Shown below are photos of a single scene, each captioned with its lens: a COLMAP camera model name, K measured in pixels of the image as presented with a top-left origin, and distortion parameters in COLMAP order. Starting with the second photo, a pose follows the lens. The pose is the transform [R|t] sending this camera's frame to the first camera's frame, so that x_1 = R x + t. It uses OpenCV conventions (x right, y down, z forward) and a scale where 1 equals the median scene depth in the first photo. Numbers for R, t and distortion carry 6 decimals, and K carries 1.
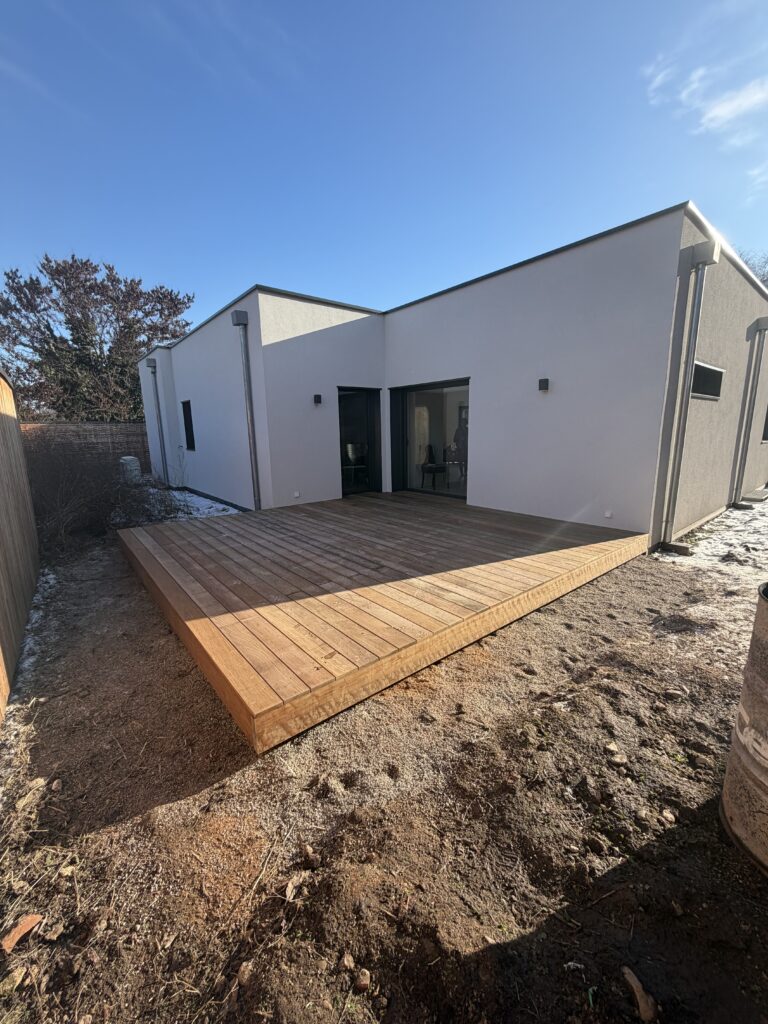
lens RADIAL K [[405.9, 0, 382.0], [0, 405.9, 511.8], [0, 0, 1]] dist [0.001931, 0.000292]
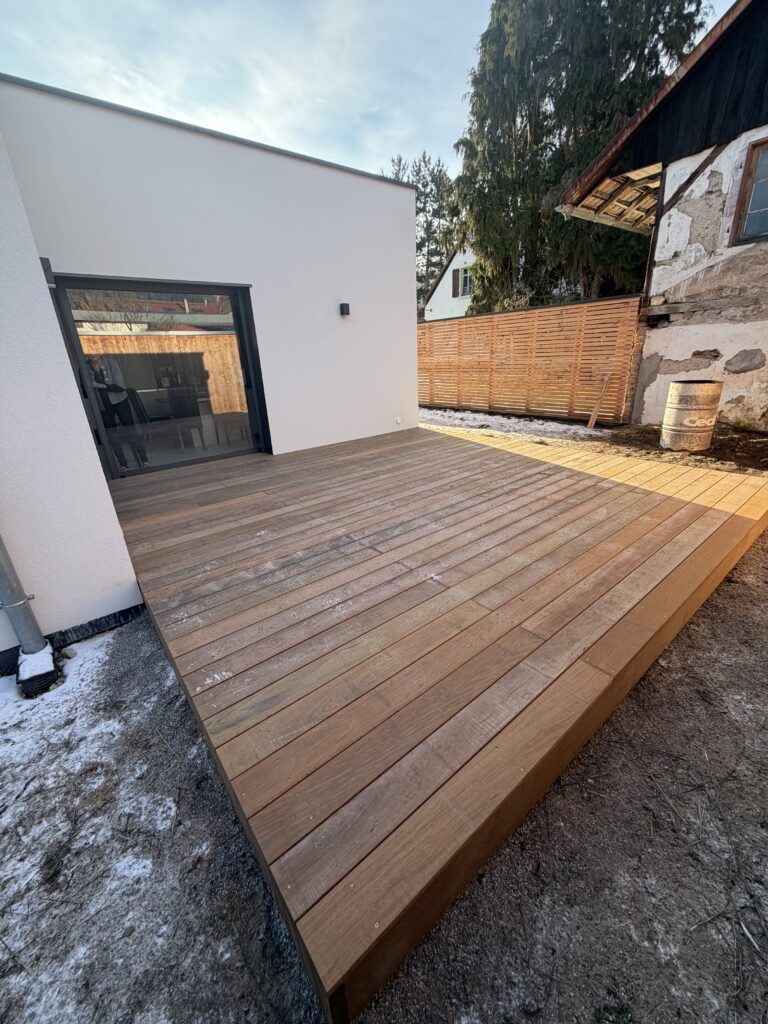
lens RADIAL K [[405.9, 0, 387.0], [0, 405.9, 507.2], [0, 0, 1]] dist [0.001931, 0.000292]
pose [[0.001129, -0.335072, 0.942192, -1.036519], [0.239965, 0.914754, 0.325027, -0.230607], [-0.970781, 0.225726, 0.081438, 1.301589]]
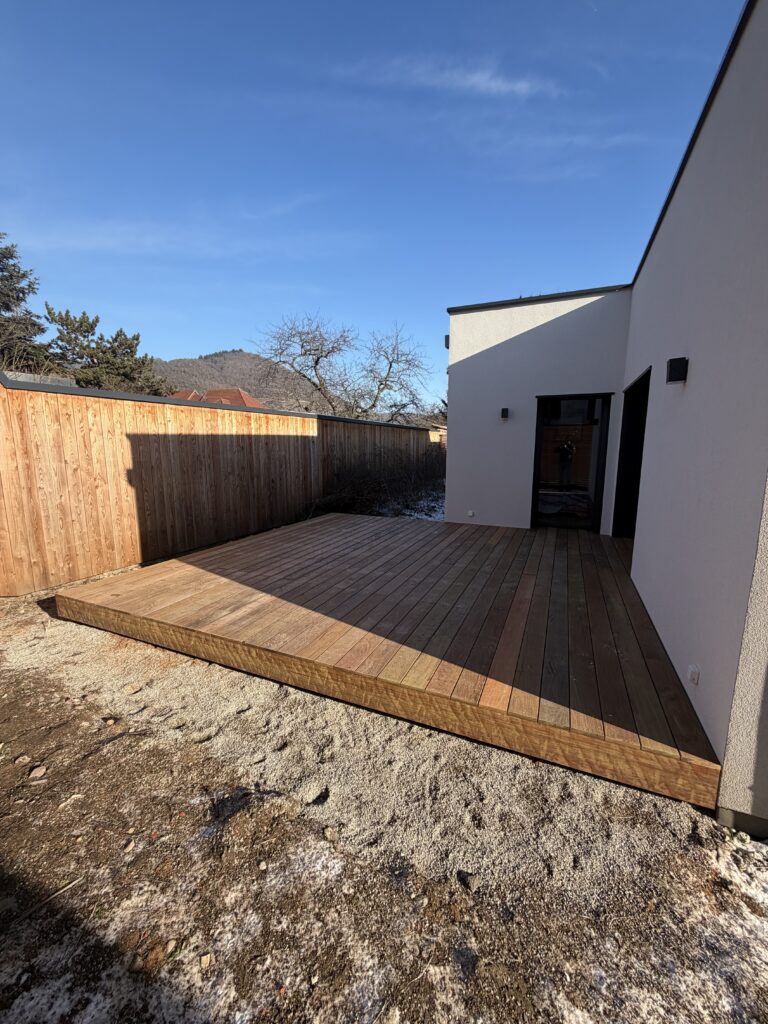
lens RADIAL K [[405.9, 0, 383.0], [0, 405.9, 510.1], [0, 0, 1]] dist [0.001931, 0.000292]
pose [[0.448514, 0.164230, -0.878558, 0.983734], [-0.185881, 0.978620, 0.088040, -0.175239], [0.874233, 0.123820, 0.469452, 0.670610]]
